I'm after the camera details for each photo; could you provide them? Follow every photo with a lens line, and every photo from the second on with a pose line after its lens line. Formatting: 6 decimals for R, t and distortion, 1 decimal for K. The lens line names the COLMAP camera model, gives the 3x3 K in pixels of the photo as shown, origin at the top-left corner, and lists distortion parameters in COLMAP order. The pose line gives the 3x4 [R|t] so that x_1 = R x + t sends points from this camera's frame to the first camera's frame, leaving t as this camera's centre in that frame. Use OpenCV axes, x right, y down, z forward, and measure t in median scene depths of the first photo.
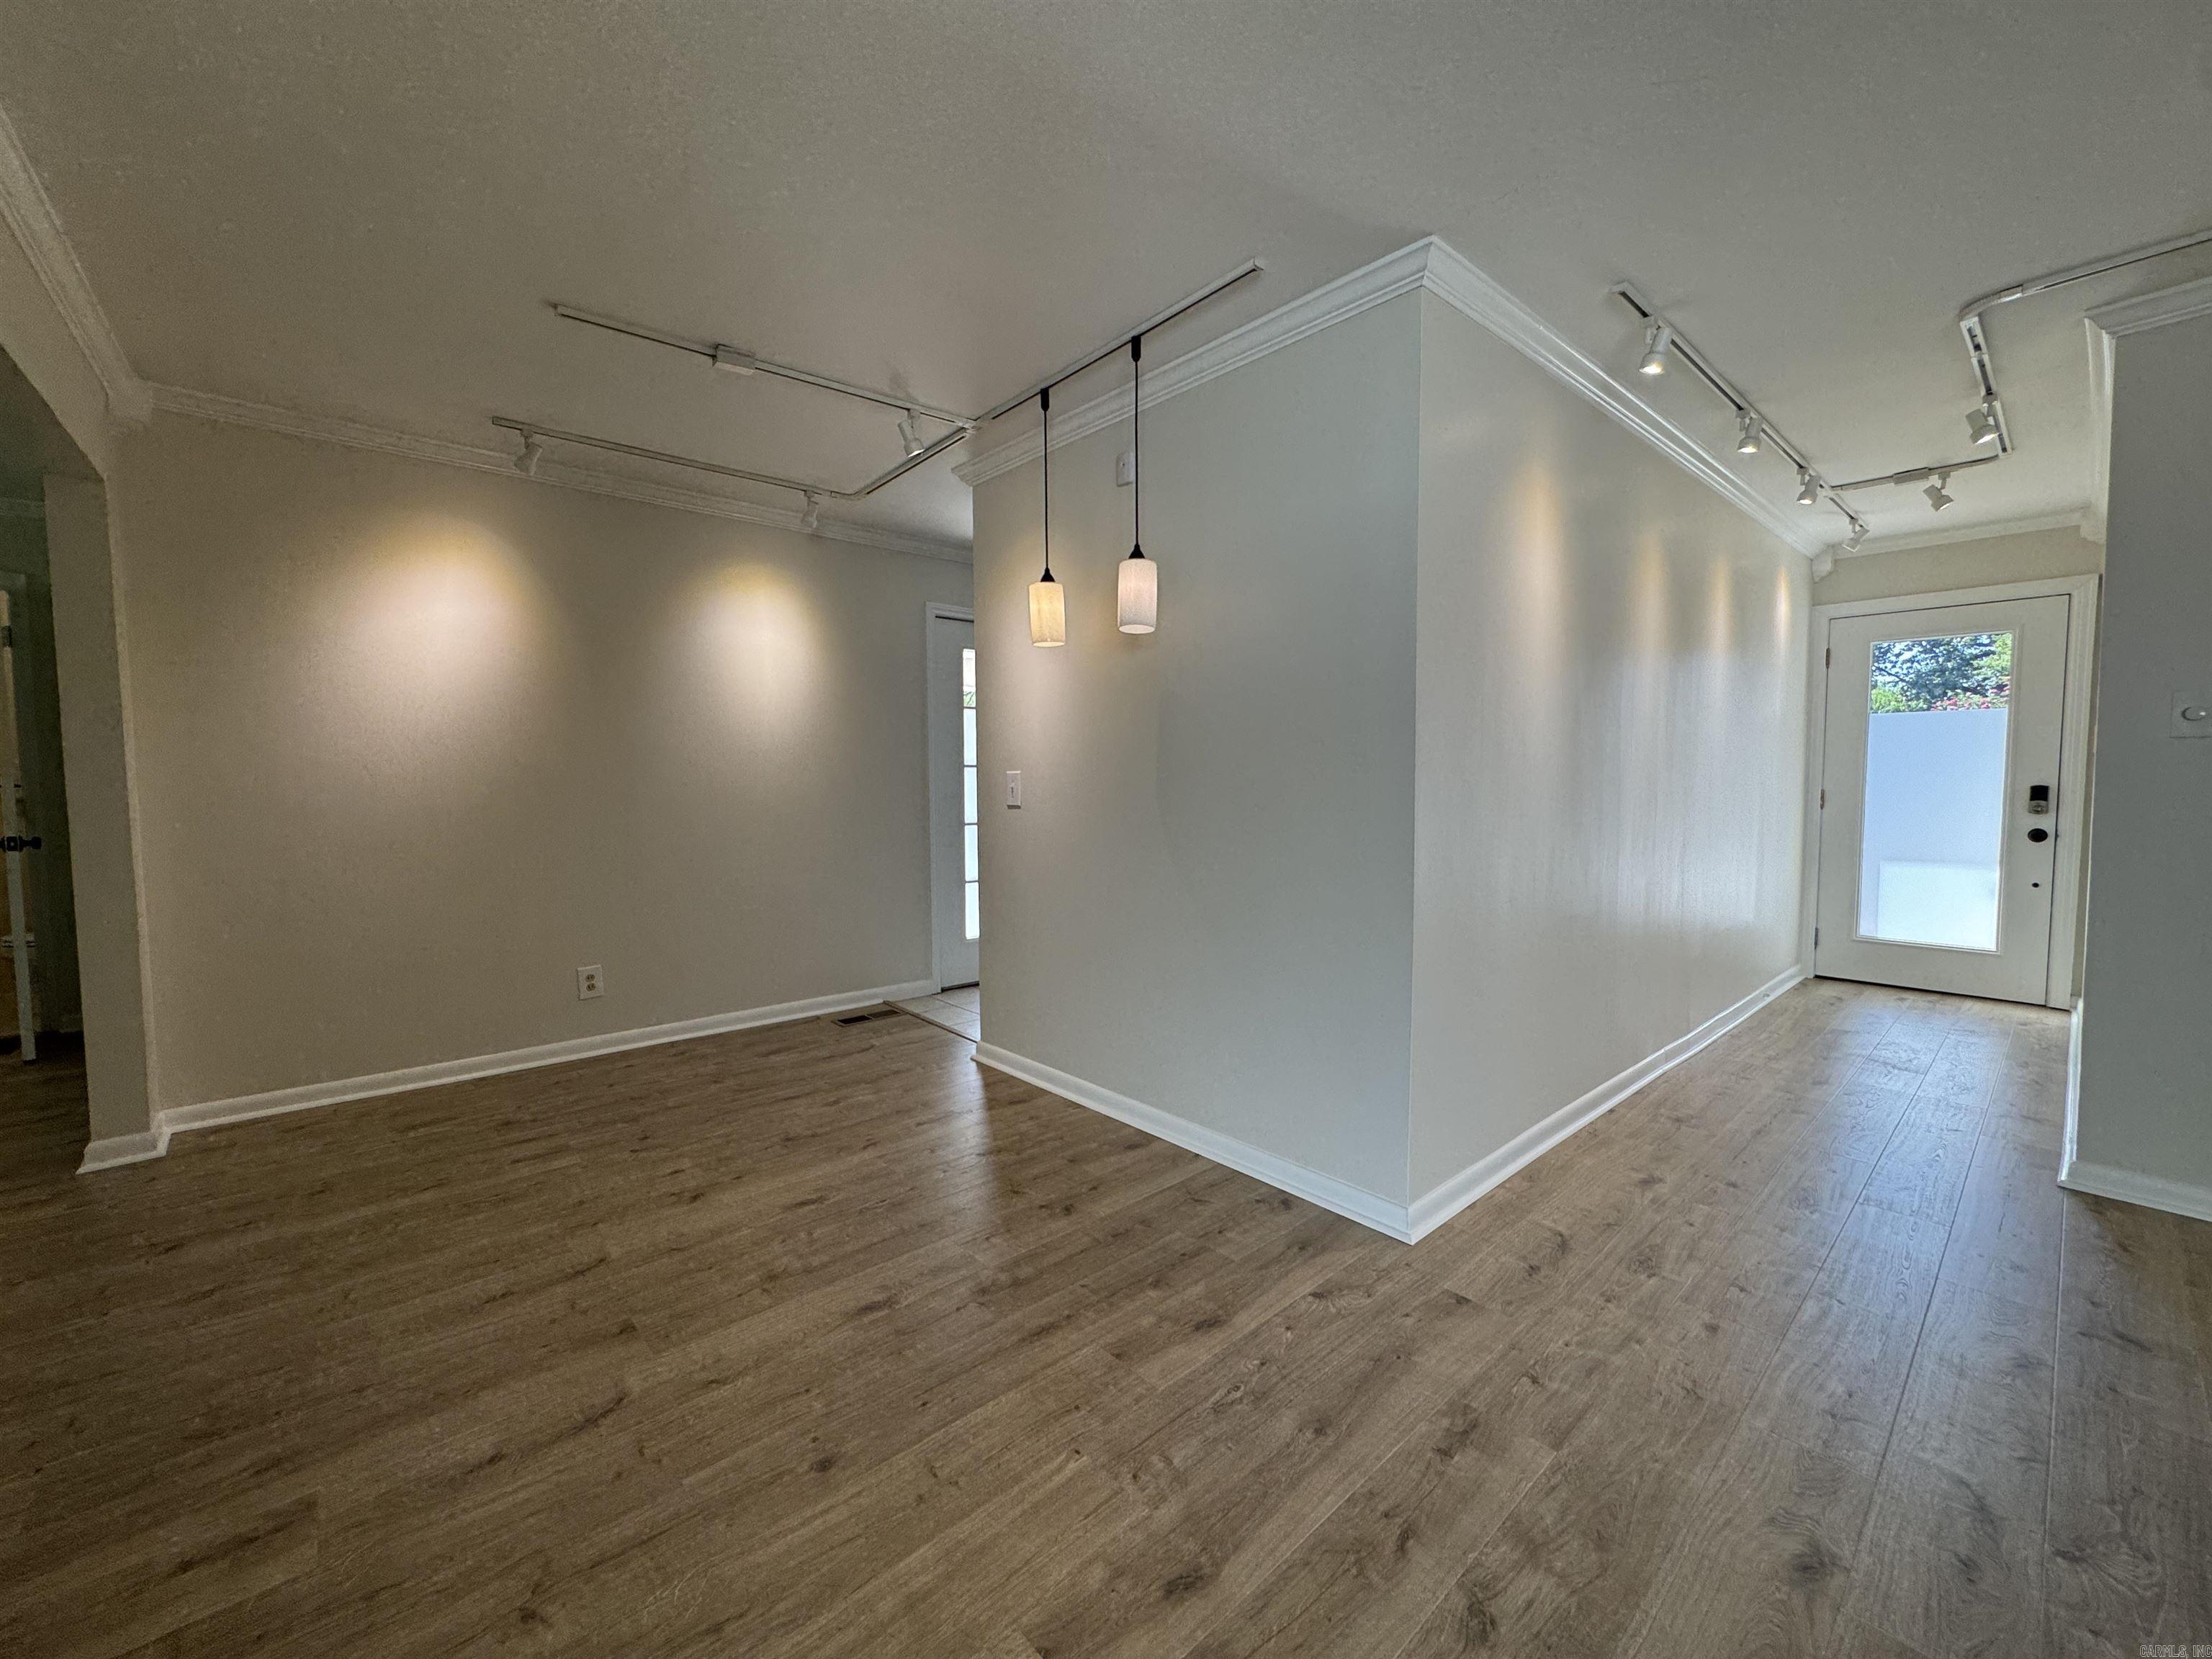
lens RADIAL K [[882.9, 0, 1104.4], [0, 882.9, 823.3], [0, 0, 1]] dist [-0.002948, 0.000756]
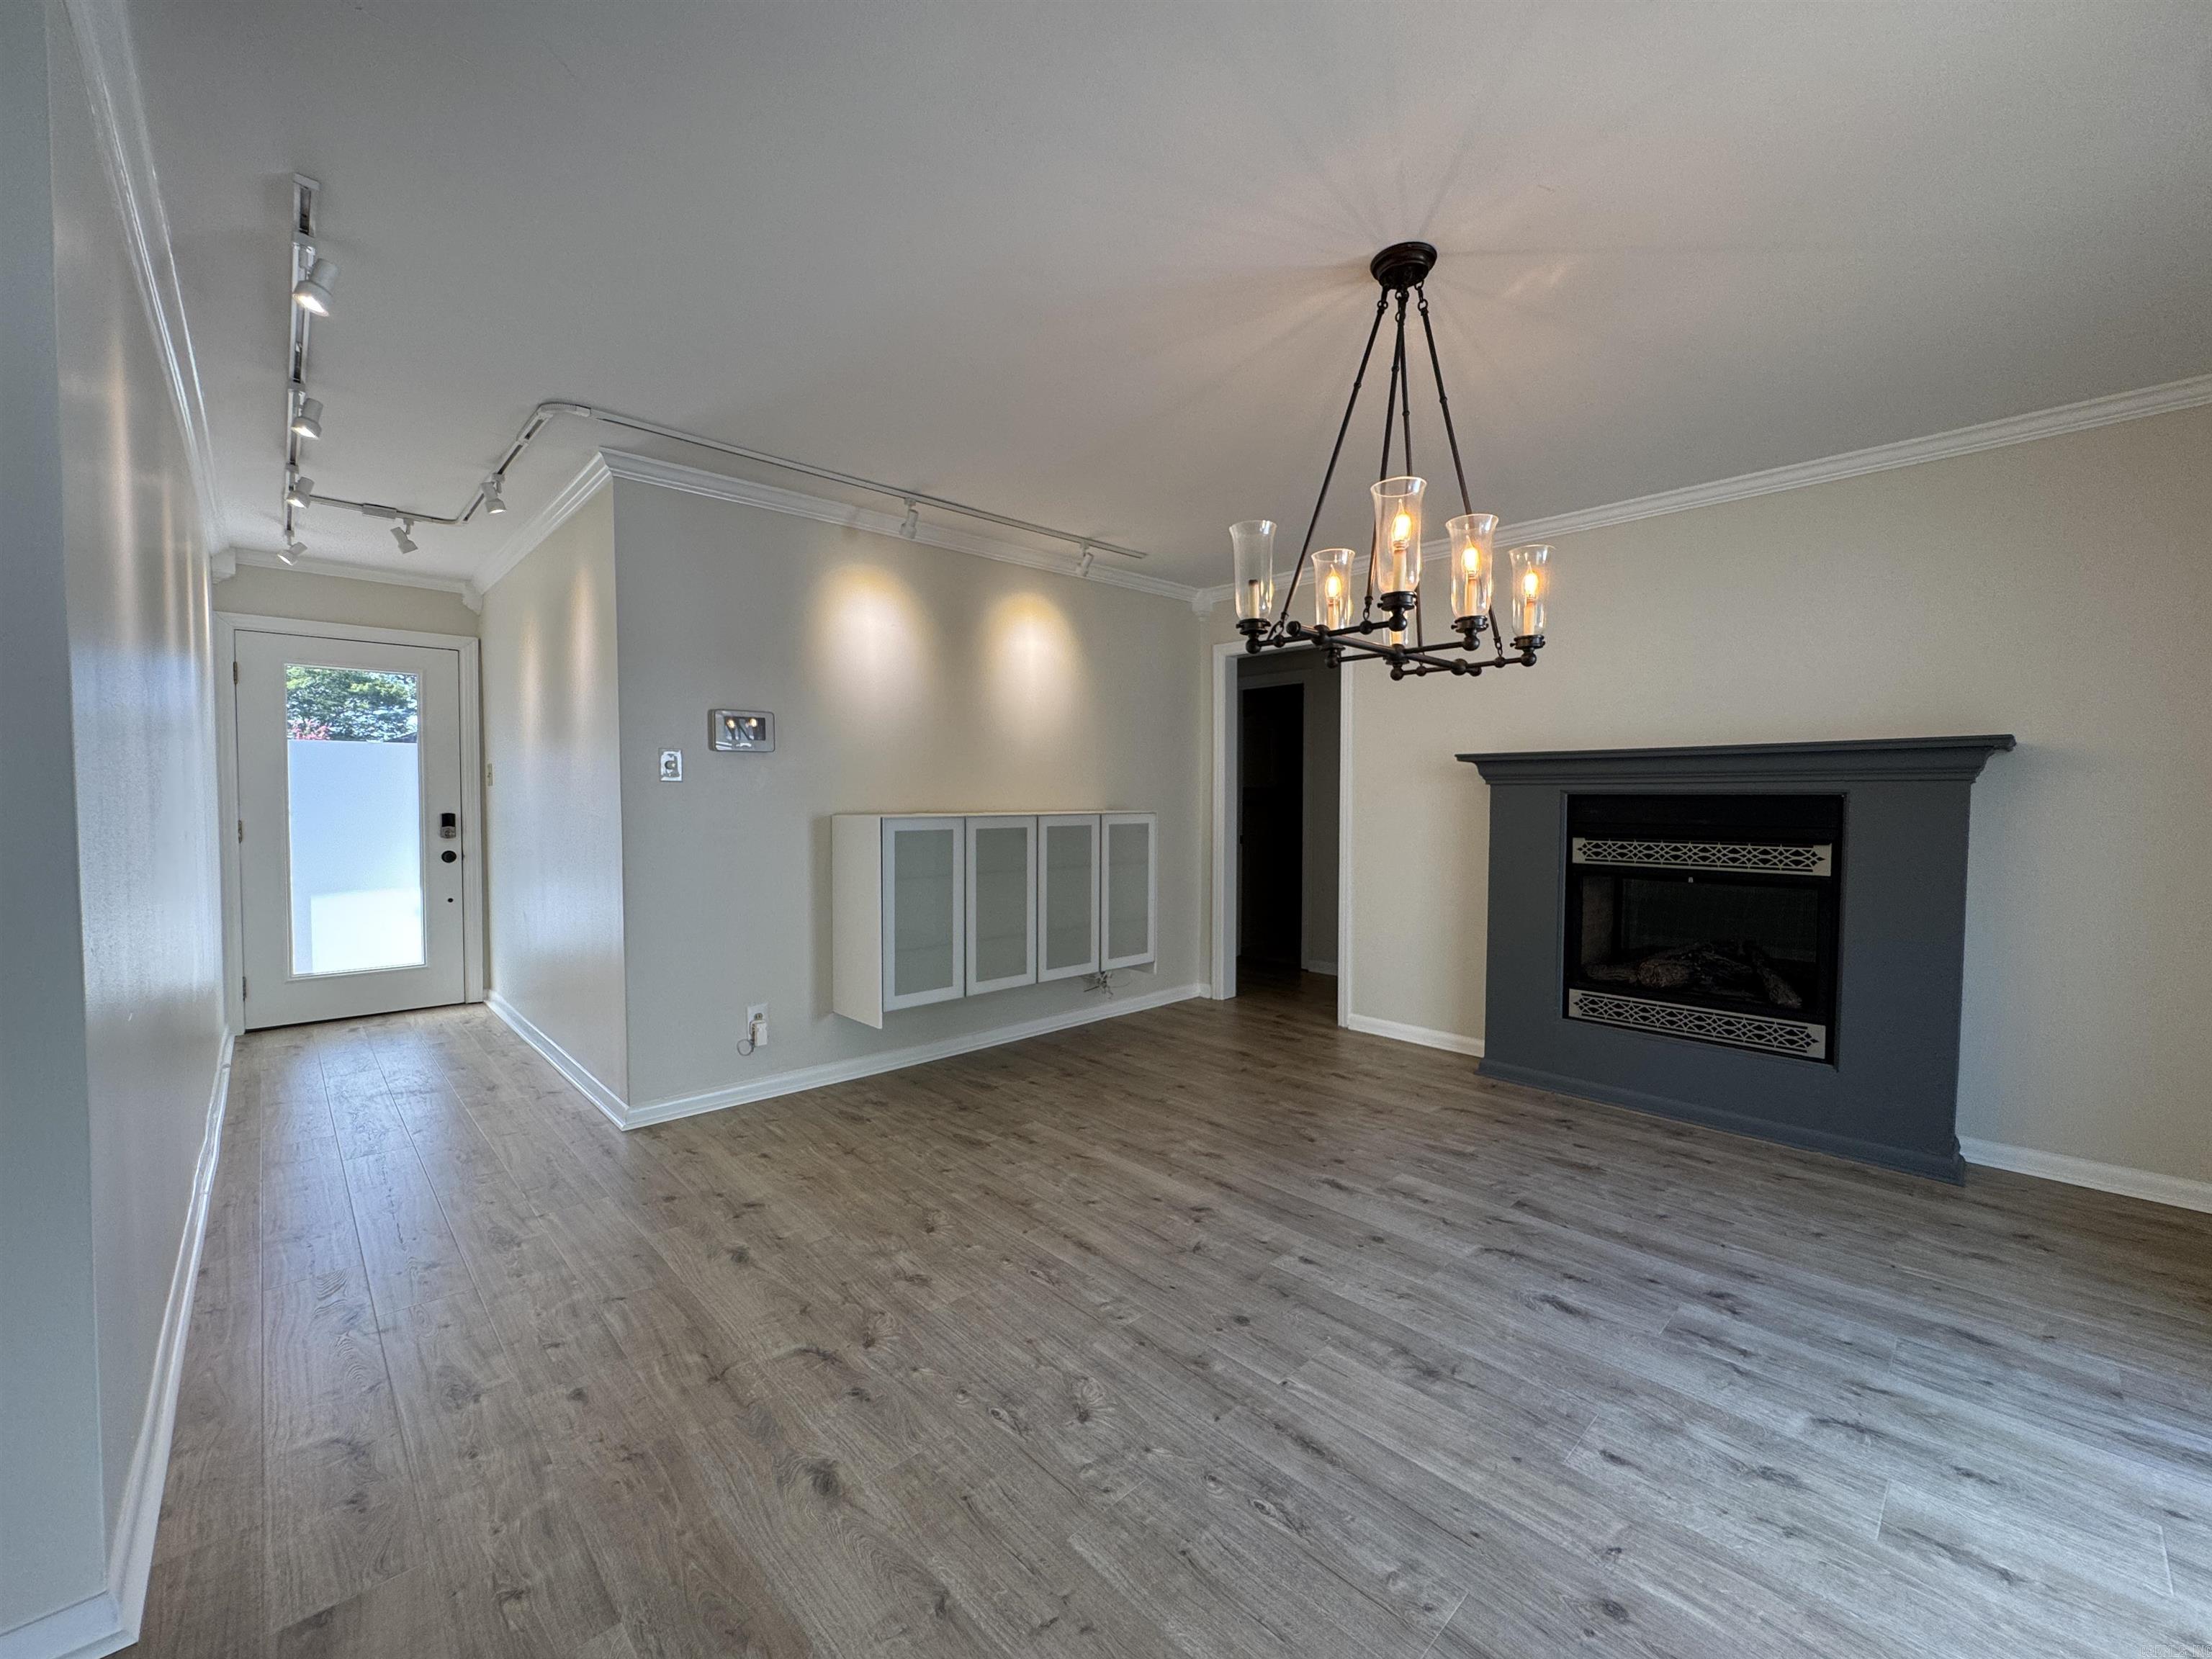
lens RADIAL K [[882.9, 0, 1102.7], [0, 882.9, 830.4], [0, 0, 1]] dist [-0.002948, 0.000756]
pose [[-0.030072, -0.032268, 0.999027, -0.213108], [0.049400, 0.998209, 0.033729, -0.033885], [-0.998326, 0.050366, -0.028424, 0.350000]]
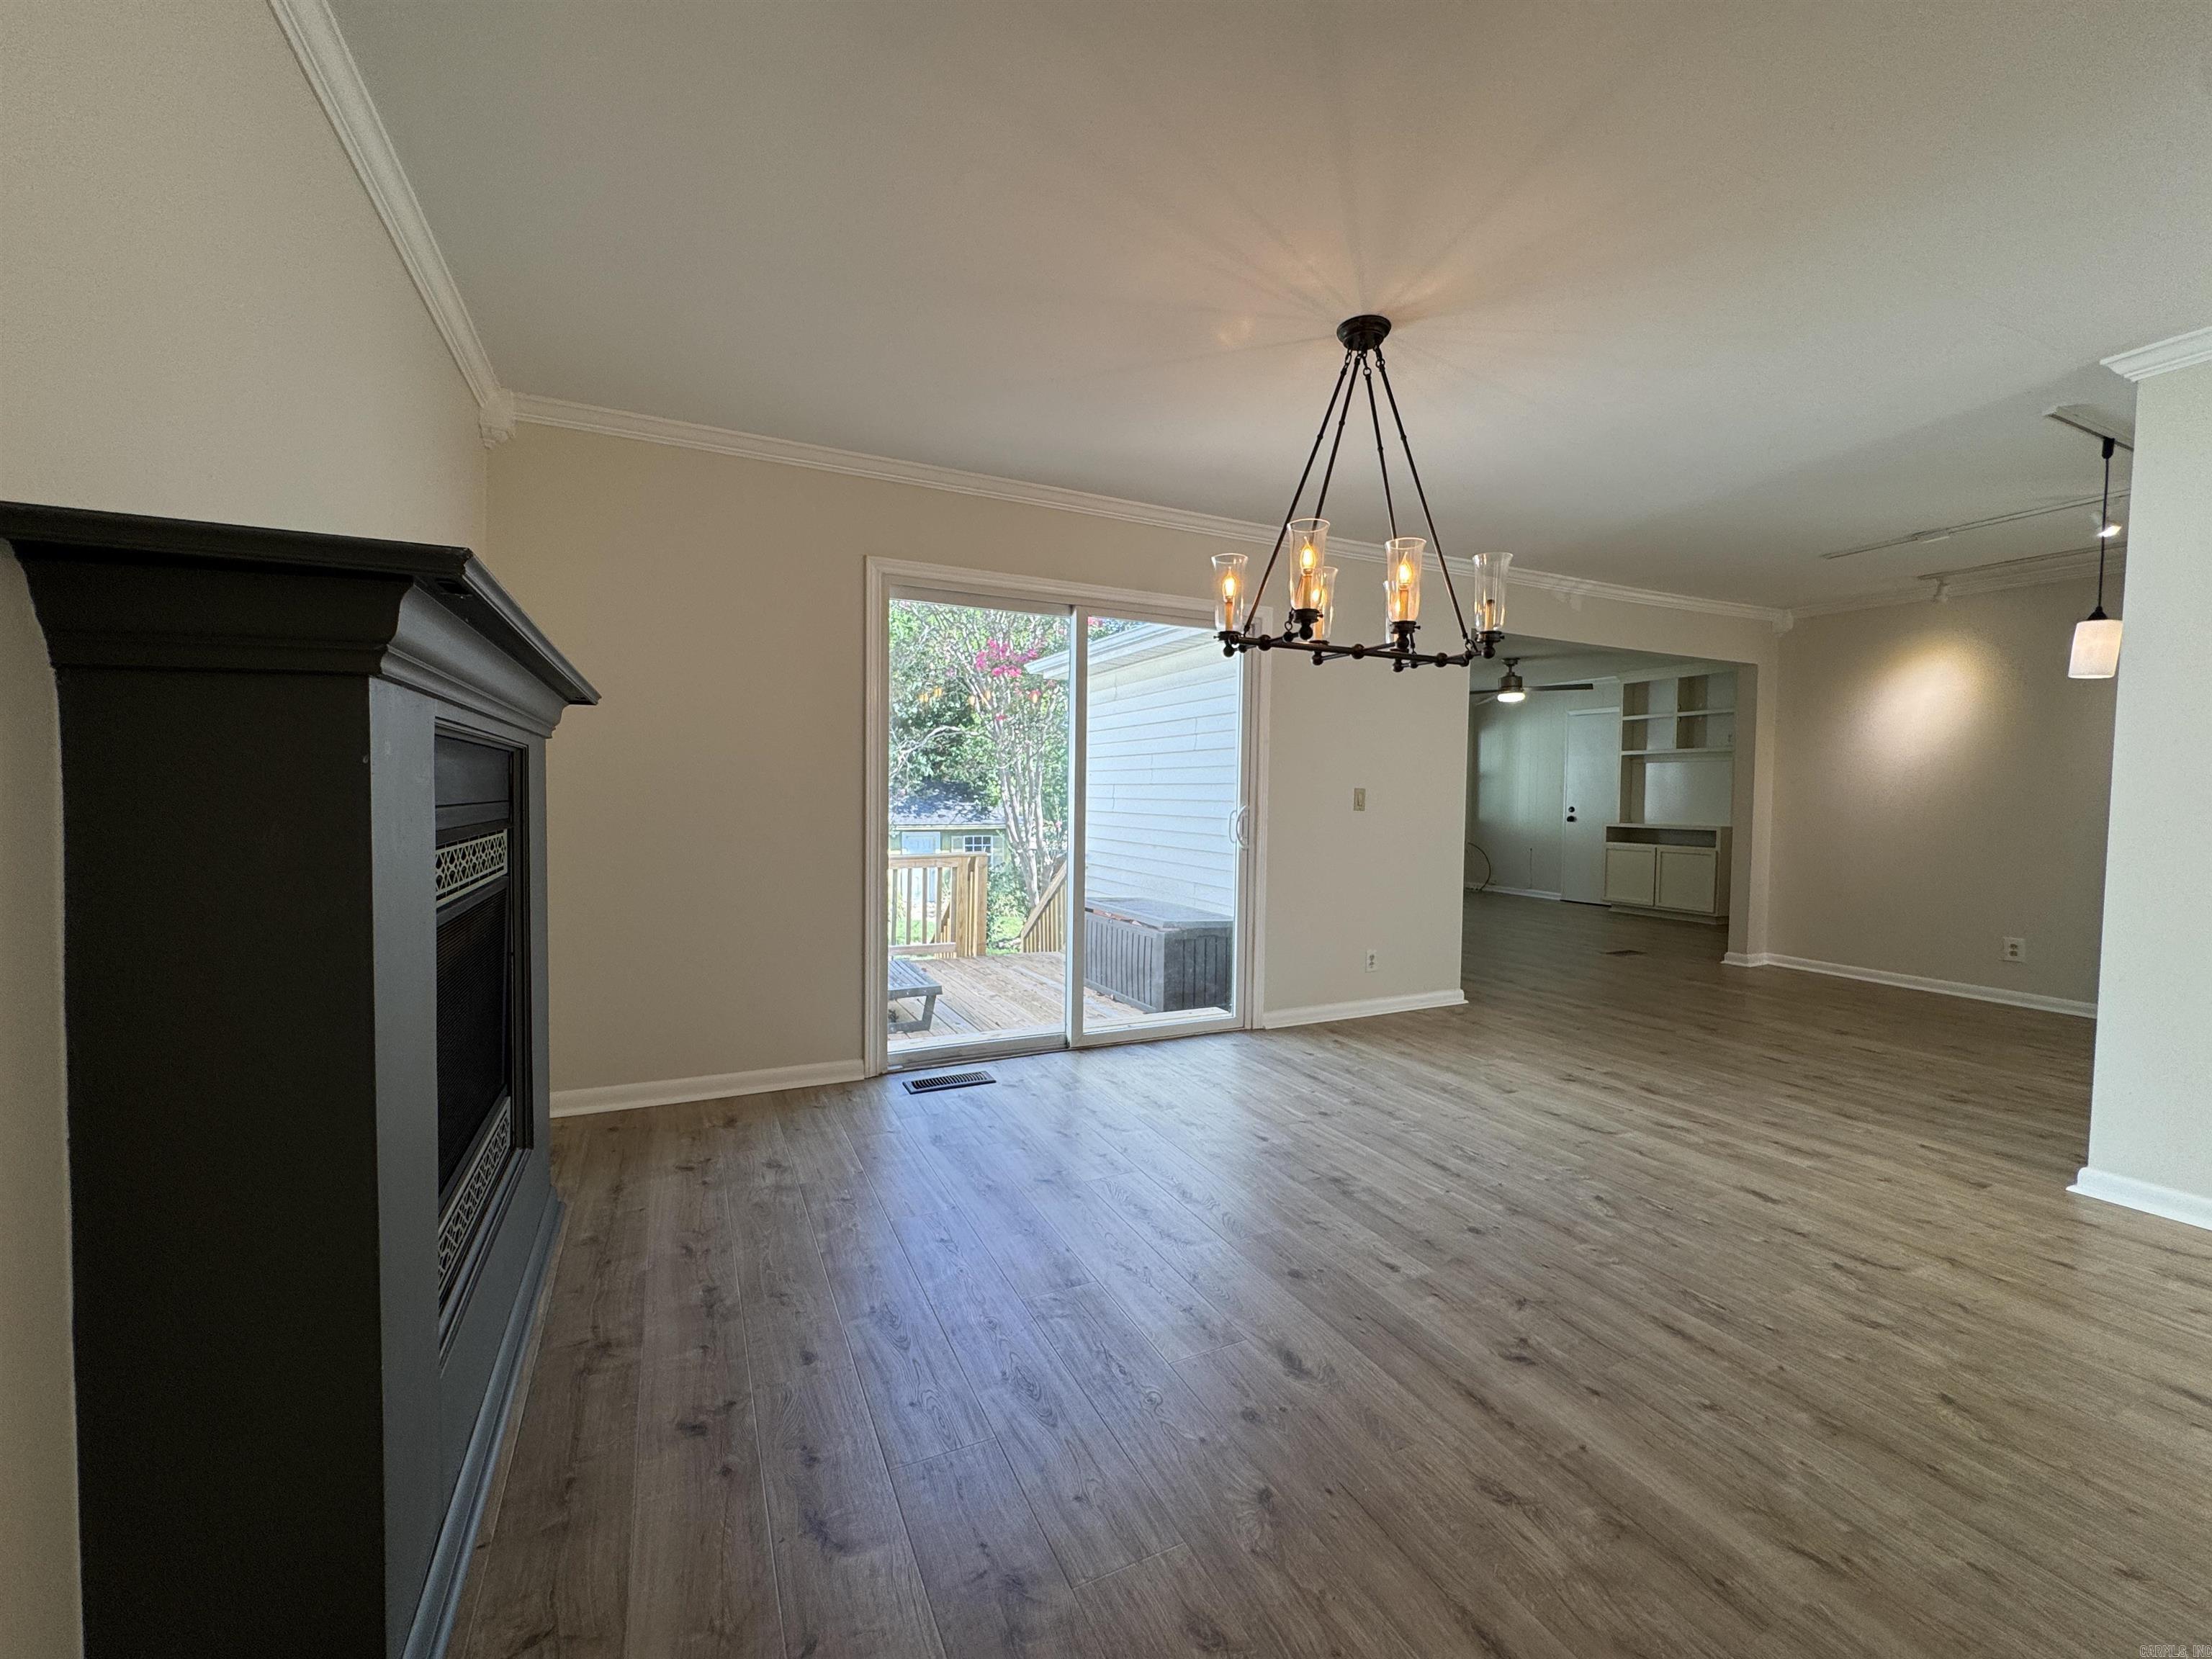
lens RADIAL K [[882.9, 0, 1104.8], [0, 882.9, 824.7], [0, 0, 1]] dist [-0.002948, 0.000756]
pose [[-0.273558, 0.037725, -0.961115, 1.754394], [-0.060964, 0.996541, 0.056468, -0.001199], [0.959922, 0.074040, -0.270312, 0.036531]]
